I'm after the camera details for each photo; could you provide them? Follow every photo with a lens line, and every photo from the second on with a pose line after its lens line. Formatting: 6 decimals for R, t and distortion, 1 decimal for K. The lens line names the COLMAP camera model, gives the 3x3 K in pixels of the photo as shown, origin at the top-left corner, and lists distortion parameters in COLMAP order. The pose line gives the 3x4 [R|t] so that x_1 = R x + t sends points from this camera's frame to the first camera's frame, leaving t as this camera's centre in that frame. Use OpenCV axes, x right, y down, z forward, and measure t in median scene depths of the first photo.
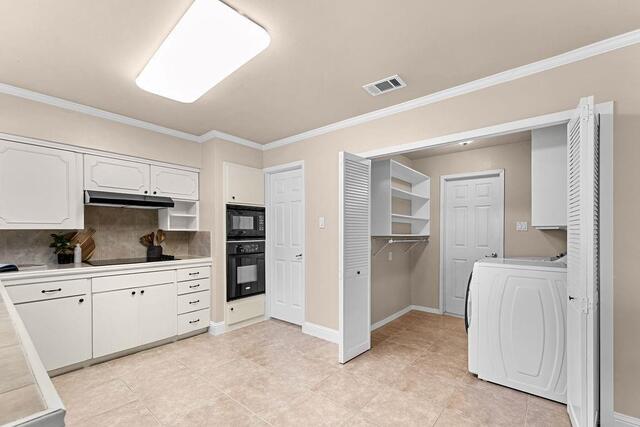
lens RADIAL K [[277.1, 0, 322.1], [0, 277.1, 231.5], [0, 0, 1]] dist [0.001648, 0.000150]
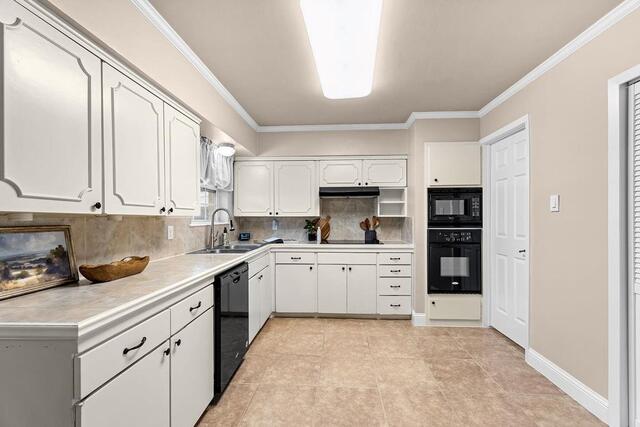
lens RADIAL K [[272.2, 0, 323.4], [0, 272.2, 218.4], [0, 0, 1]] dist [0.002891, 0.000163]
pose [[0.591070, -0.000291, -0.806620, 0.200537], [0.002080, 0.999997, 0.001163, 0.001314], [0.806617, -0.002365, 0.591069, 0.199944]]
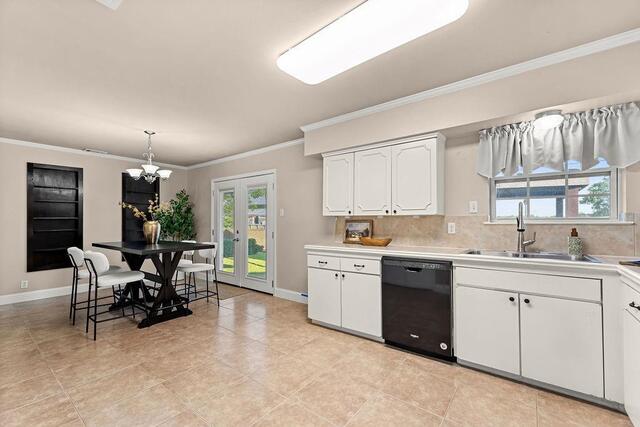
lens RADIAL K [[272.5, 0, 320.0], [0, 272.5, 213.5], [0, 0, 1]] dist [0.002778, 0.000290]
pose [[-0.999477, 0.003579, -0.032146, -0.178414], [0.004441, 0.999631, -0.026792, 0.013706], [0.032038, -0.026921, -0.999124, 1.190275]]
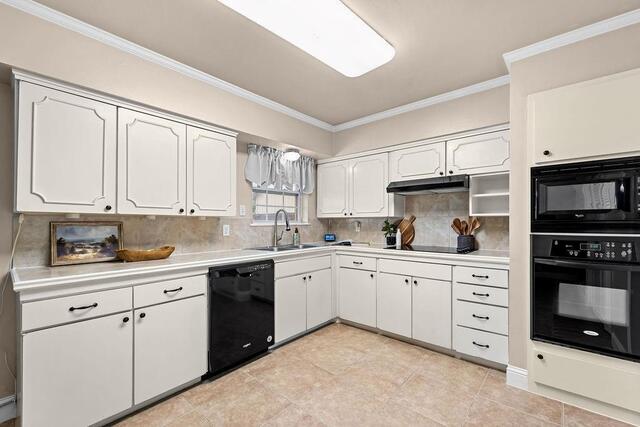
lens RADIAL K [[273.2, 0, 323.2], [0, 273.2, 221.6], [0, 0, 1]] dist [0.002467, 0.000000]
pose [[-0.024136, -0.003988, -0.999701, 0.251487], [0.002373, 0.999989, -0.004046, 0.015069], [0.999706, -0.002470, -0.024126, 0.644099]]
